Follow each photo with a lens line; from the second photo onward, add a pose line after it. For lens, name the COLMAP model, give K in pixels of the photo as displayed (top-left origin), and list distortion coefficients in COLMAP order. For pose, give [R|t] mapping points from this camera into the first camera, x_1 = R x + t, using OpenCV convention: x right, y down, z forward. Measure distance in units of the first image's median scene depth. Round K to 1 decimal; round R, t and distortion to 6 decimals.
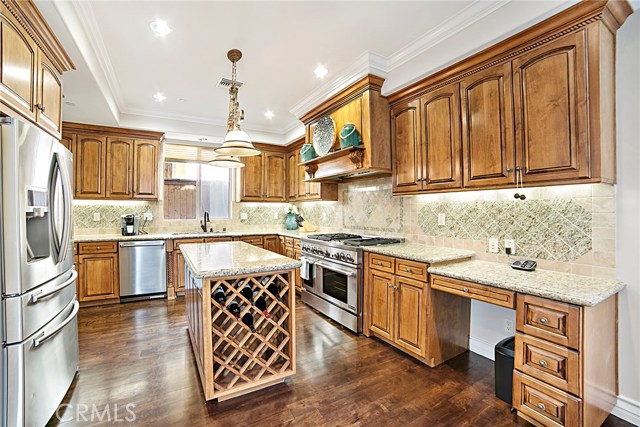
lens RADIAL K [[264.3, 0, 317.9], [0, 264.3, 213.7], [0, 0, 1]] dist [-0.103533, 0.029973]
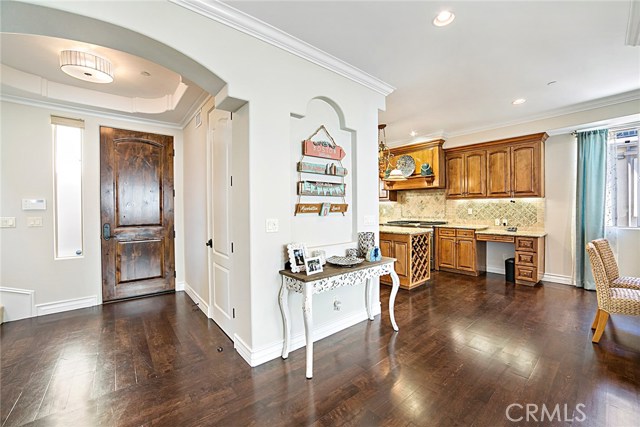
lens RADIAL K [[255.2, 0, 320.0], [0, 255.2, 213.5], [0, 0, 1]] dist [-0.056724, 0.000145]
pose [[0.984712, -0.008143, 0.174000, -1.350806], [0.005982, 0.999898, 0.012943, 0.008230], [-0.174088, -0.011704, 0.984661, -0.978706]]
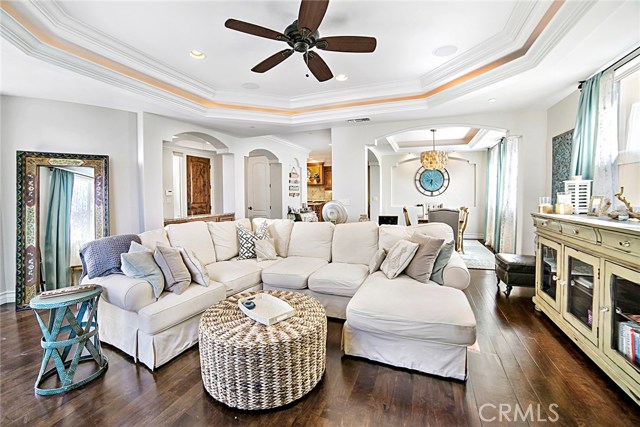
lens RADIAL K [[264.3, 0, 317.9], [0, 264.3, 213.7], [0, 0, 1]] dist [-0.103533, 0.029973]
pose [[0.783201, -0.047185, 0.619976, -3.335538], [0.004643, 0.997532, 0.070055, 0.008828], [-0.621751, -0.051989, 0.781487, -3.085312]]
